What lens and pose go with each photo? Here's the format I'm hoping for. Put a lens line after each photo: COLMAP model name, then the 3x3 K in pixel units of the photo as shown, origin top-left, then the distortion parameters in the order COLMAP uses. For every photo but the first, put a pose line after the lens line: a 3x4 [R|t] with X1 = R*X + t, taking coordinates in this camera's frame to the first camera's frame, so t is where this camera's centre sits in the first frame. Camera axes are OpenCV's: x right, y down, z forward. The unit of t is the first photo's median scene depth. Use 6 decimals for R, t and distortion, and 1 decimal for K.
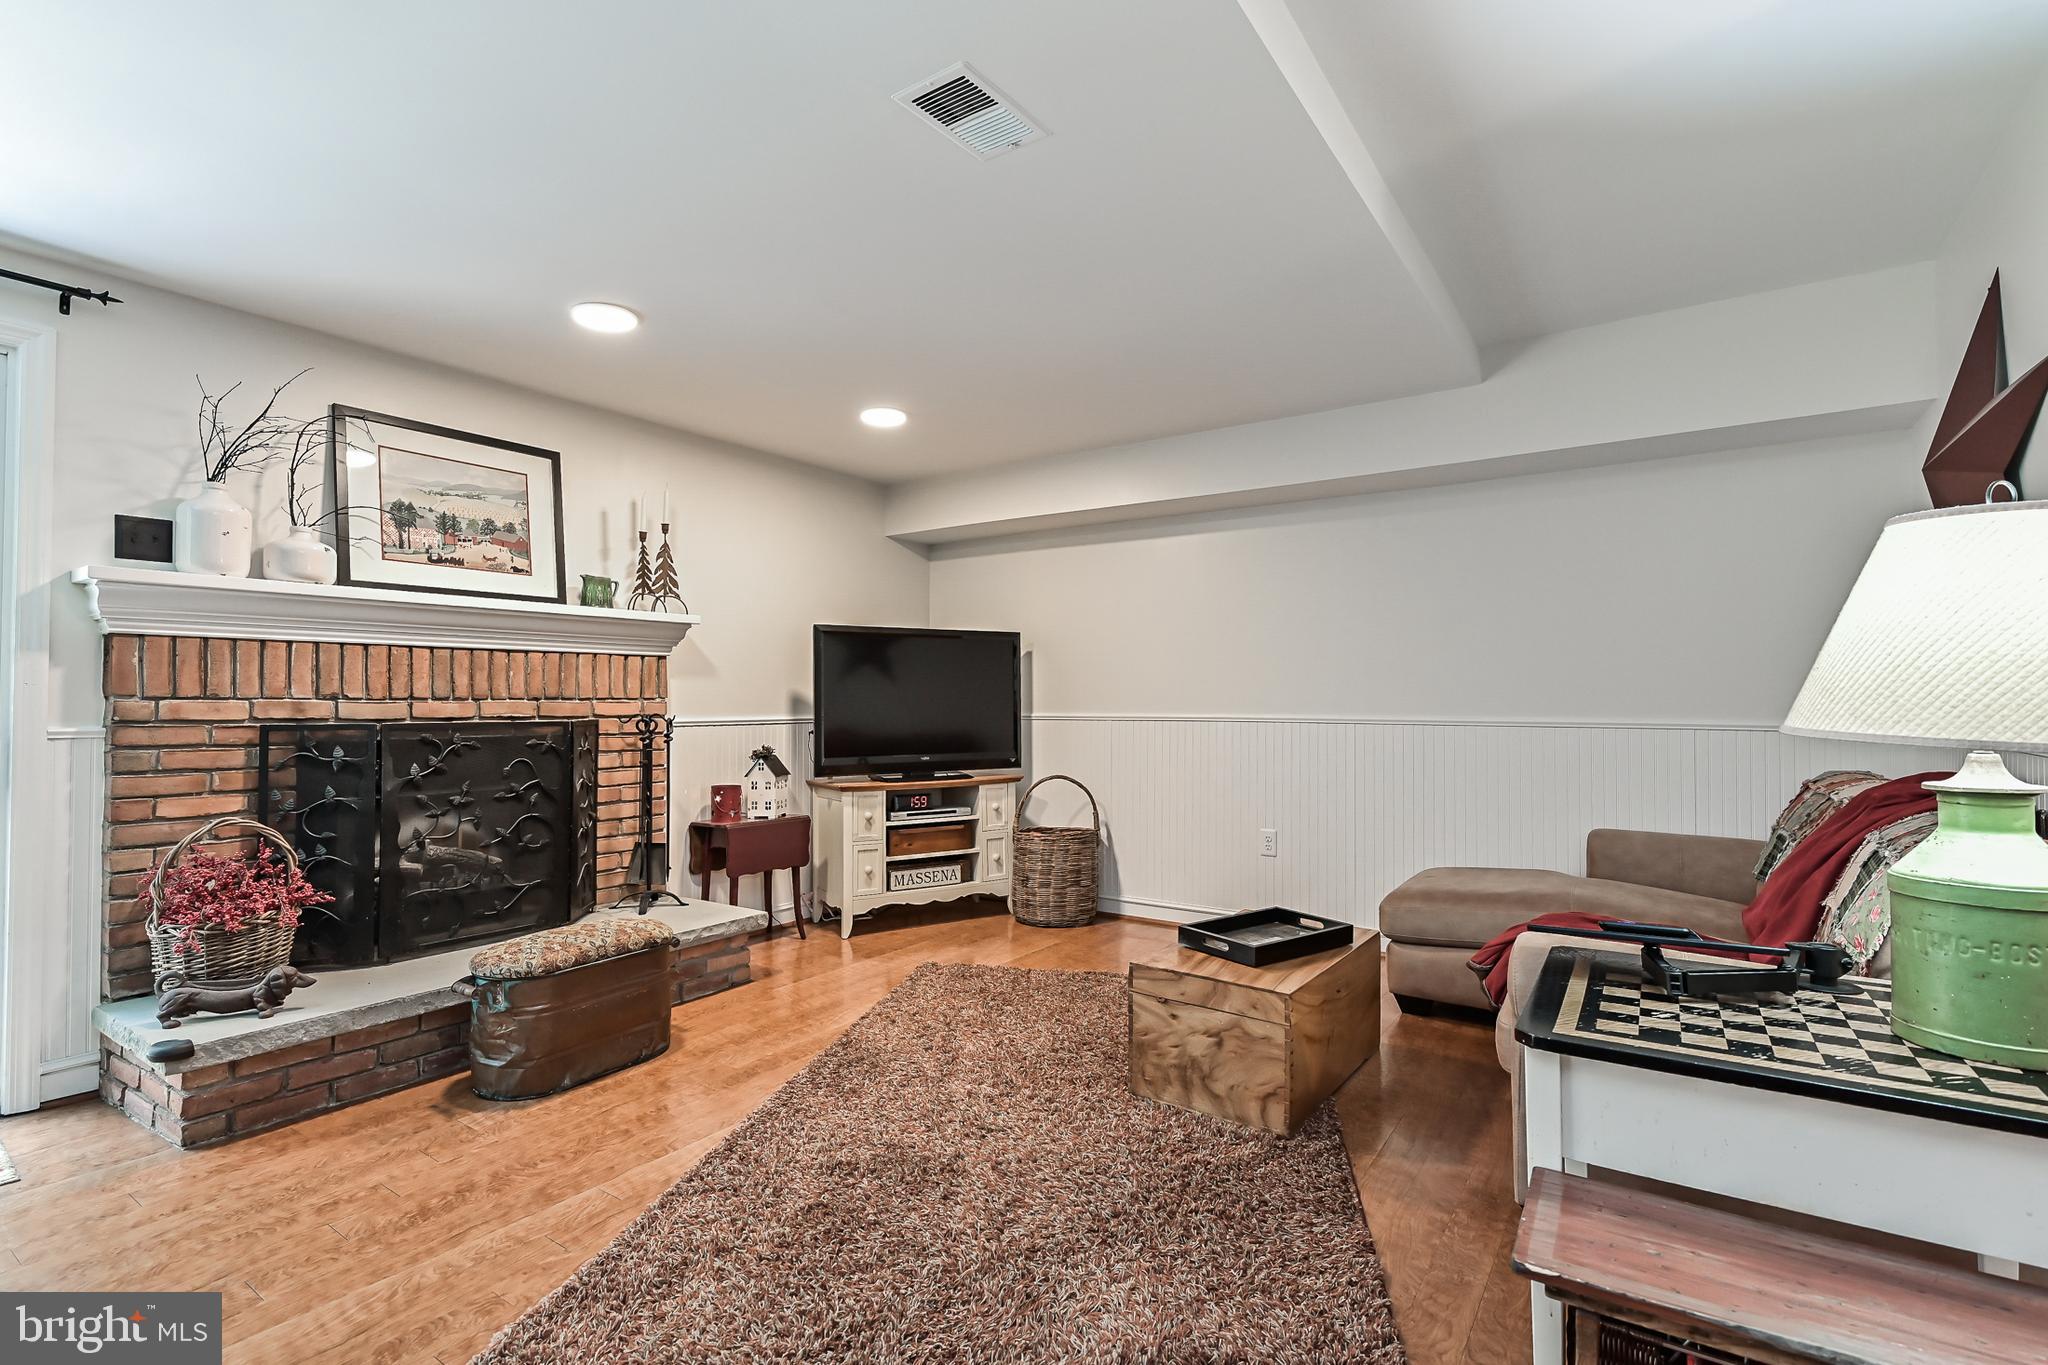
lens RADIAL K [[955.0, 0, 1019.2], [0, 955.0, 684.6], [0, 0, 1]] dist [-0.000563, 0.000841]
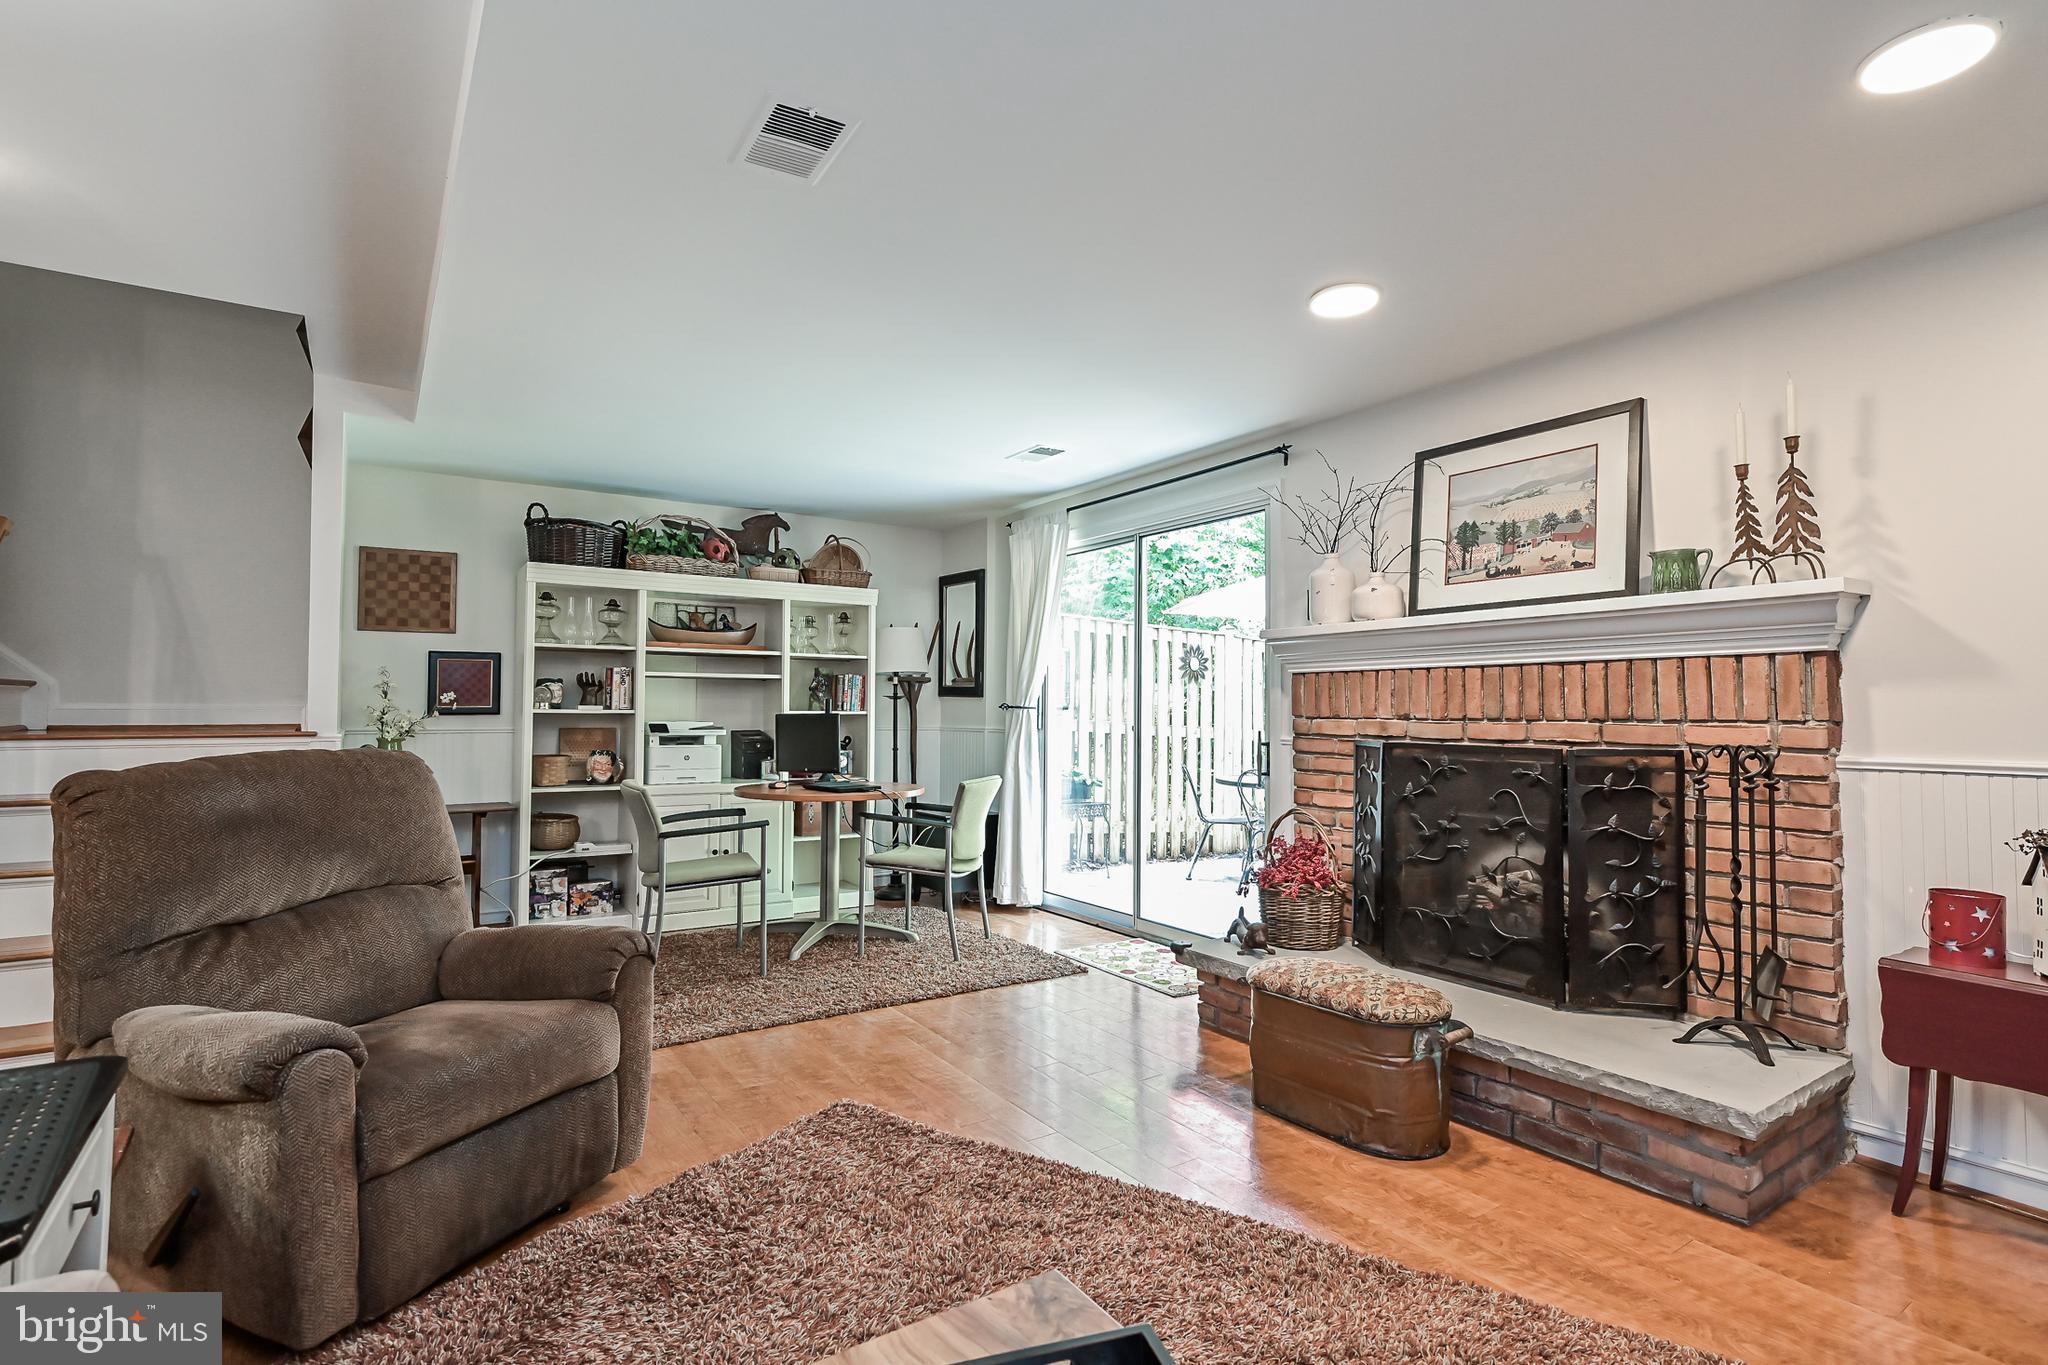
lens RADIAL K [[987.5, 0, 1033.9], [0, 987.5, 678.3], [0, 0, 1]] dist [-0.000469, 0.000168]
pose [[-0.359996, -0.032836, -0.932376, 0.447128], [0.011320, 0.999153, -0.039558, 0.007024], [0.932885, -0.024795, -0.359319, 0.876885]]
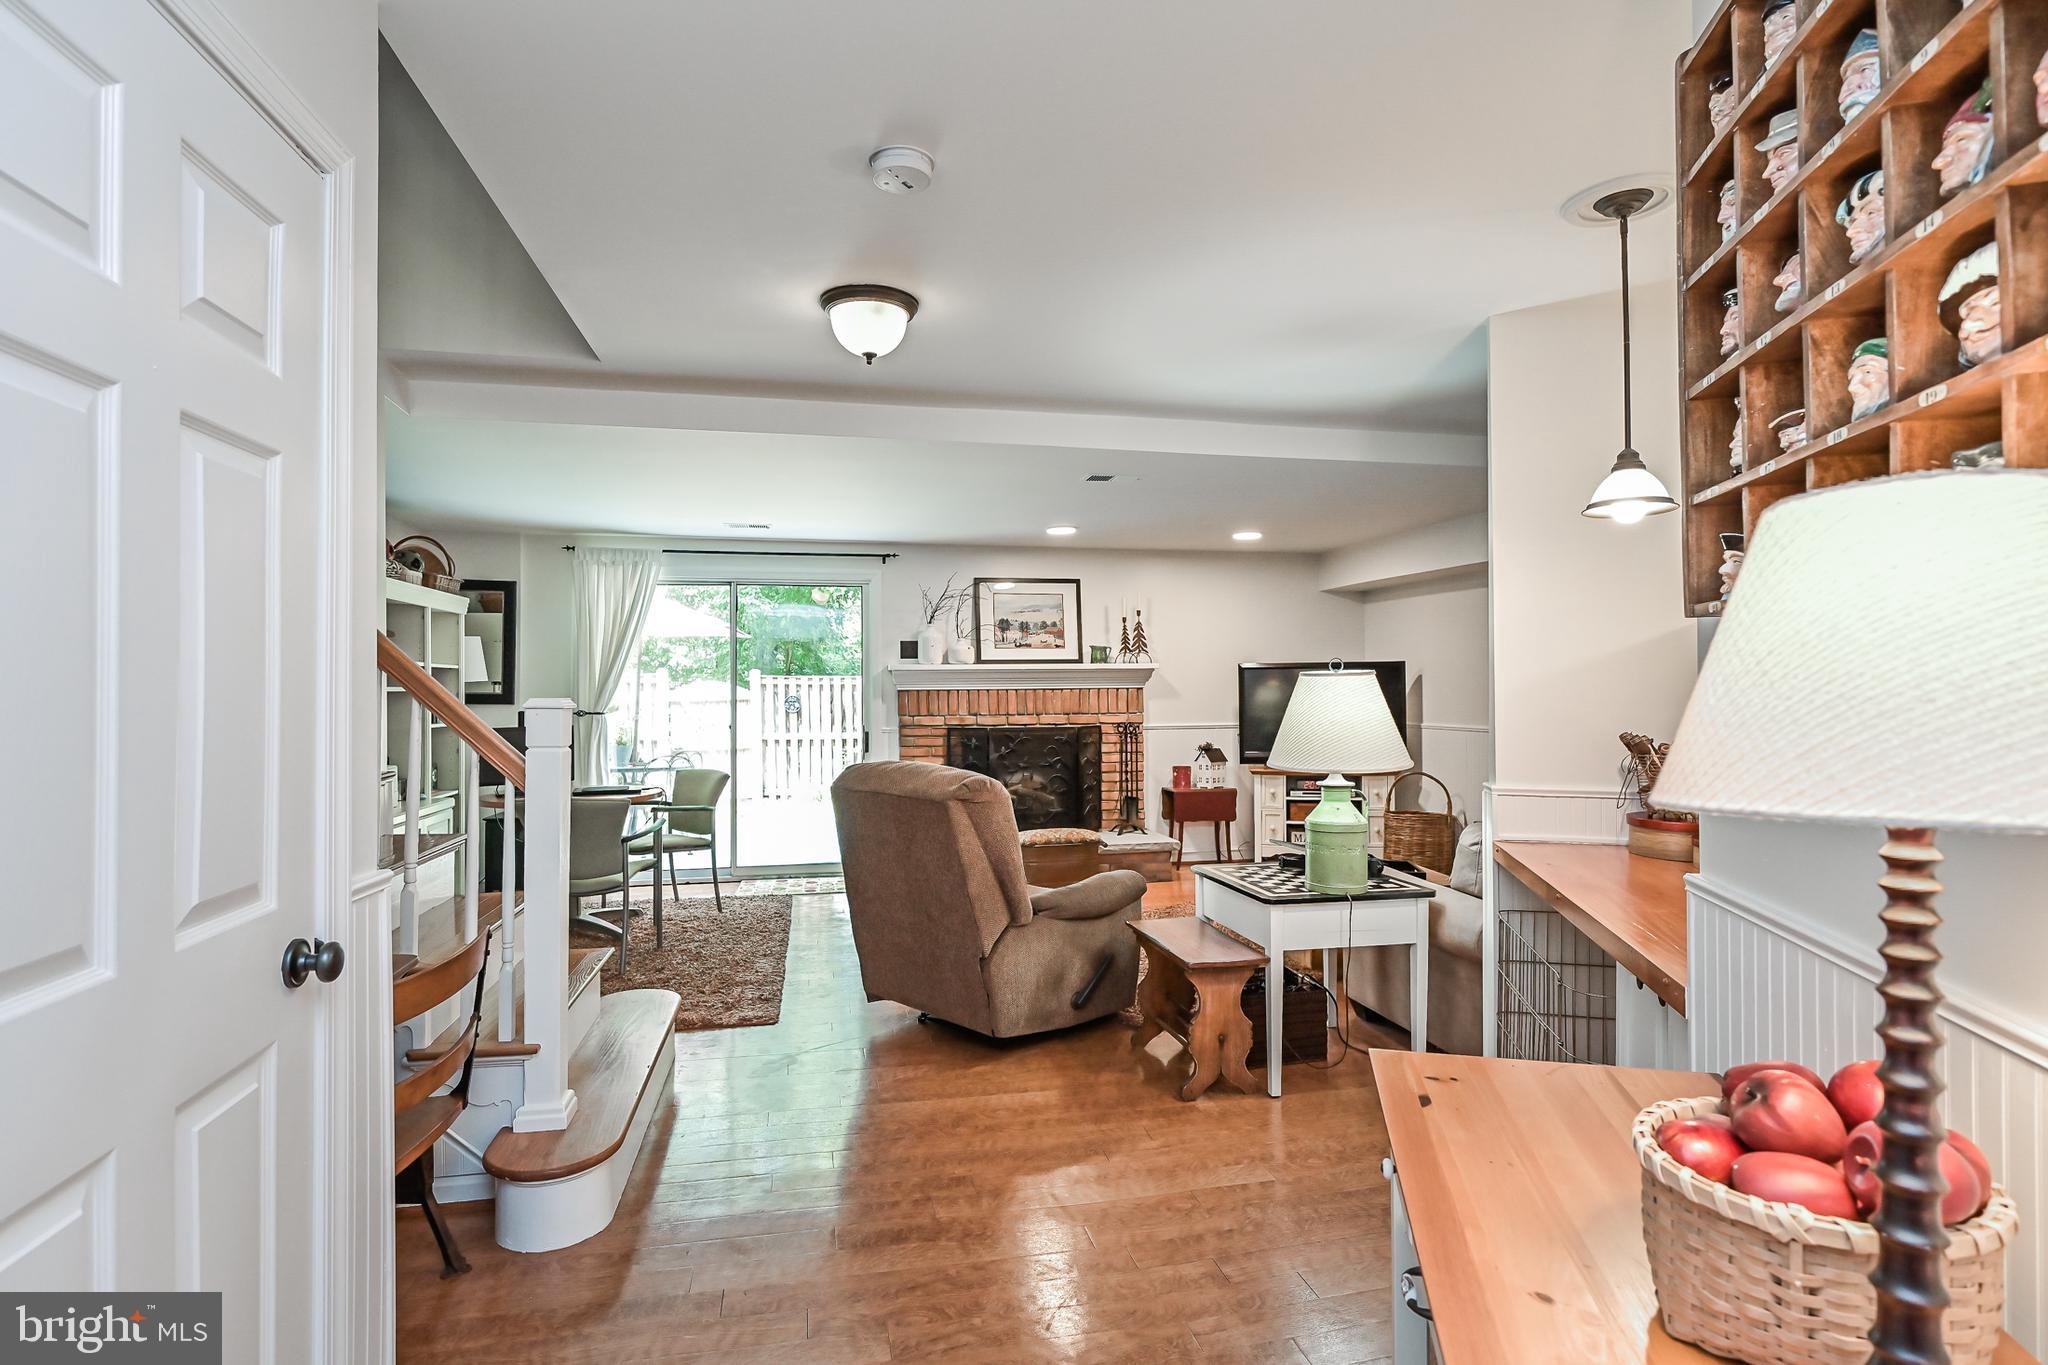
lens RADIAL K [[1011.3, 0, 1024.0], [0, 1011.3, 682.5], [0, 0, 1]] dist [-0.000358, -0.000171]
pose [[0.729748, -0.004072, -0.683704, 0.810920], [0.017176, 0.999776, 0.012378, -0.075031], [0.683500, -0.020776, 0.729655, -0.520596]]
